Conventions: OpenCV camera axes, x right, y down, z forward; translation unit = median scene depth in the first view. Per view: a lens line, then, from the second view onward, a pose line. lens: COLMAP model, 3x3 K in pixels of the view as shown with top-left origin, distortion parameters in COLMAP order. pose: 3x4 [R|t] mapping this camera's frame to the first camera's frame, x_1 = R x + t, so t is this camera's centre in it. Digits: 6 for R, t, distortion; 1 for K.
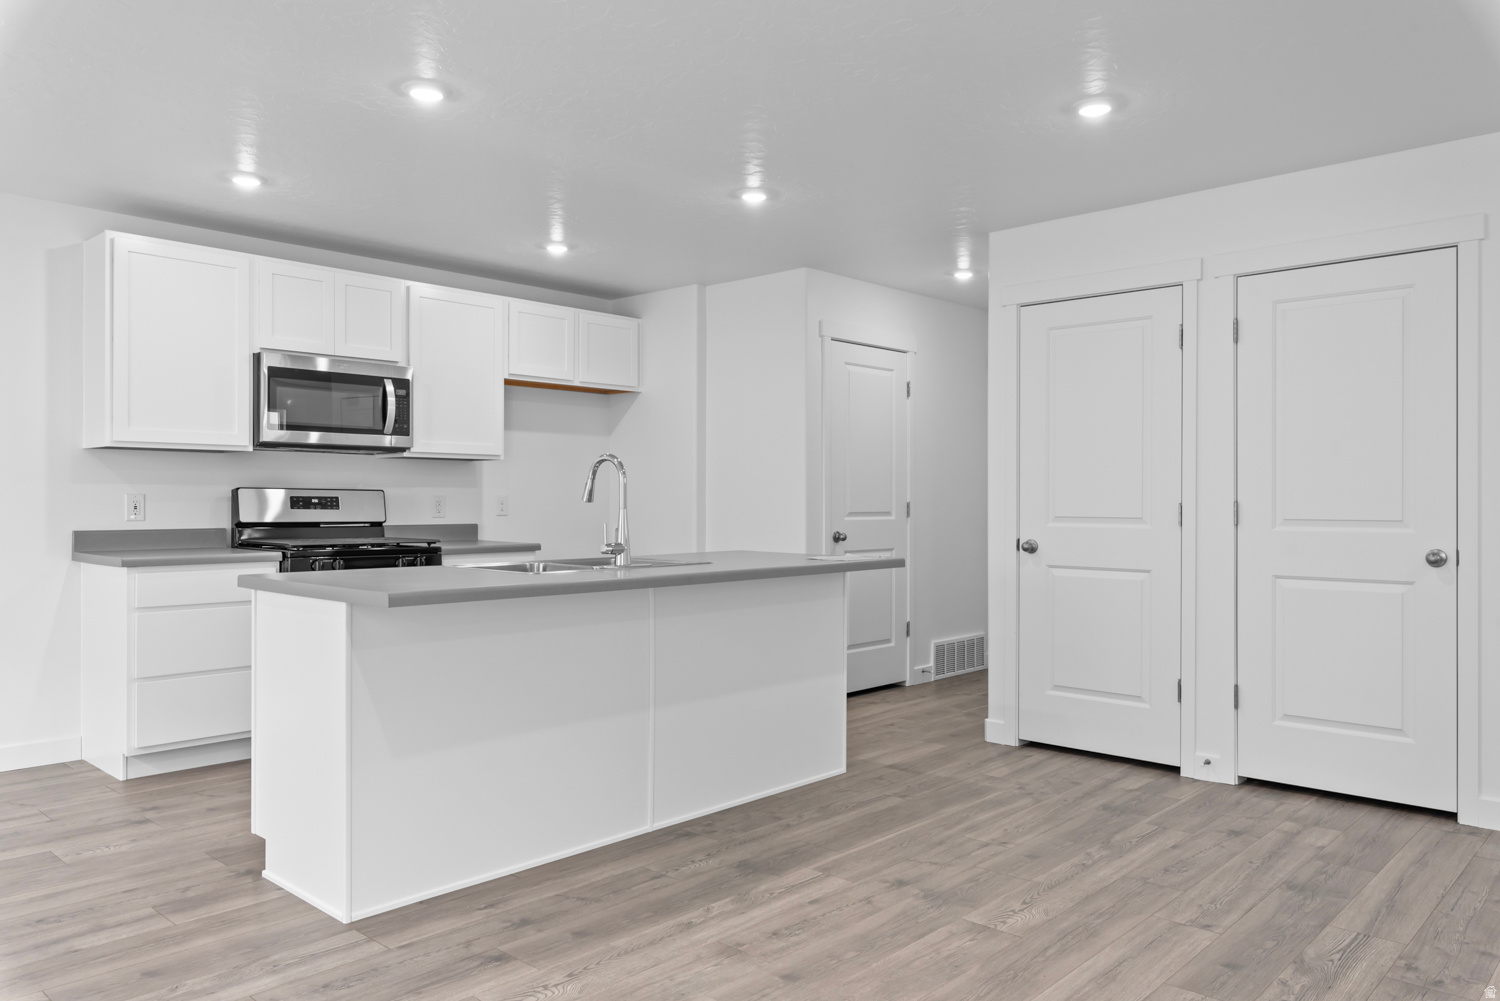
lens RADIAL K [[1067.2, 0, 750.0], [0, 1067.2, 500.5], [0, 0, 1]] dist [0.002245, -0.000928]
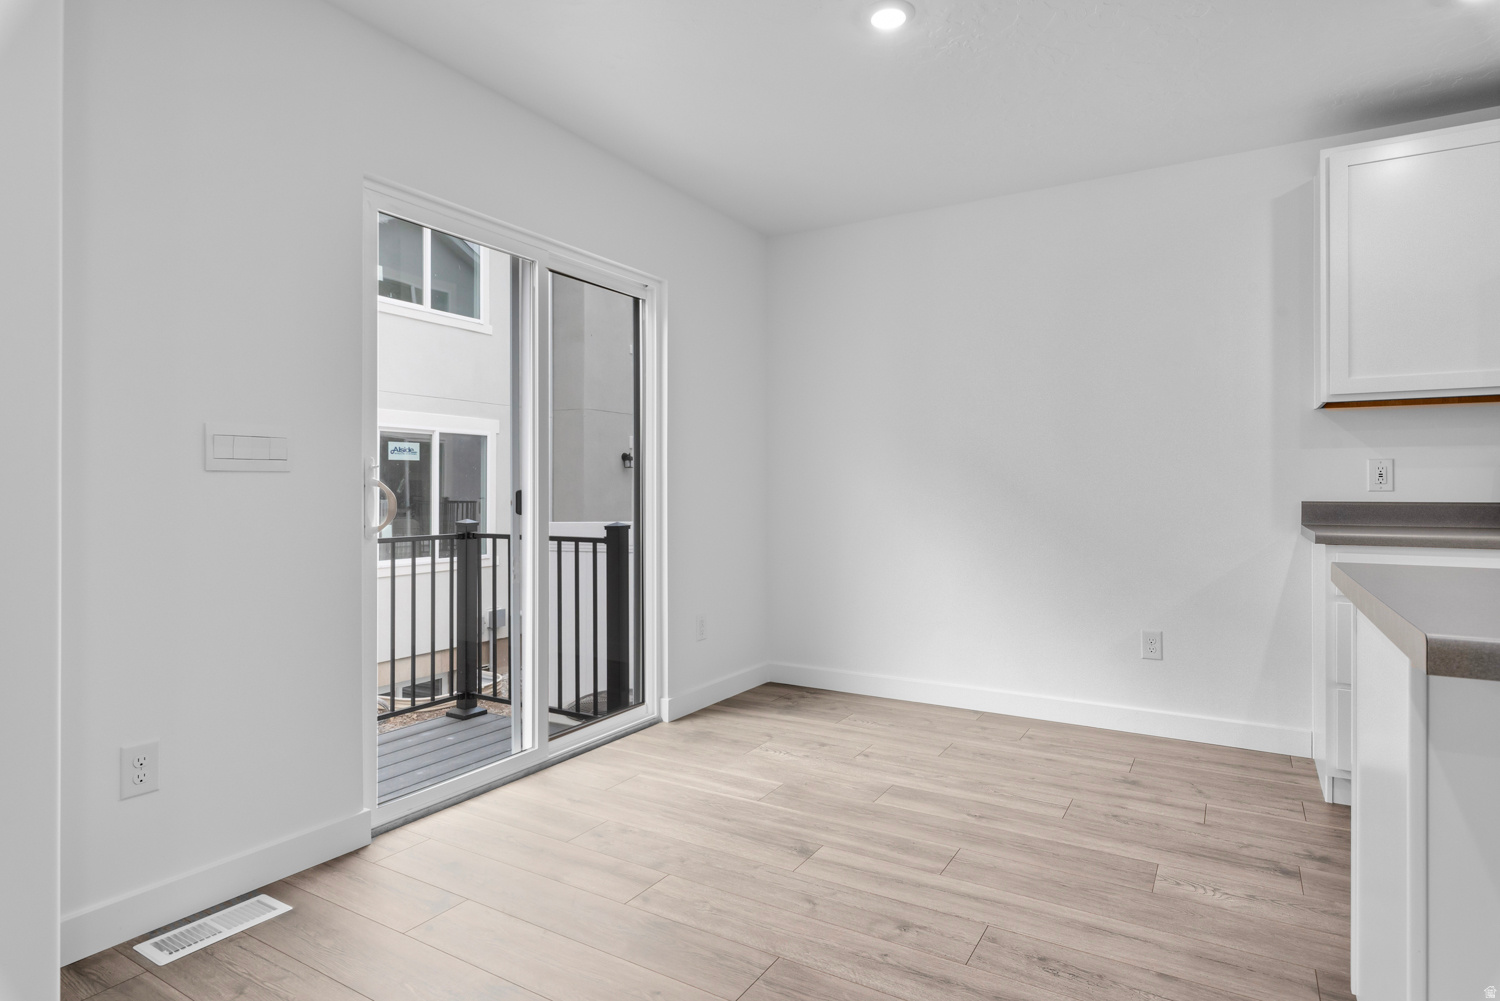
lens RADIAL K [[807.4, 0, 750.0], [0, 807.4, 500.5], [0, 0, 1]] dist [-0.004146, -0.000948]
pose [[0.203808, 0.010739, -0.978952, -0.085188], [-0.002239, 0.999942, 0.010503, 0.027247], [0.979008, 0.000051, 0.203821, 0.521083]]
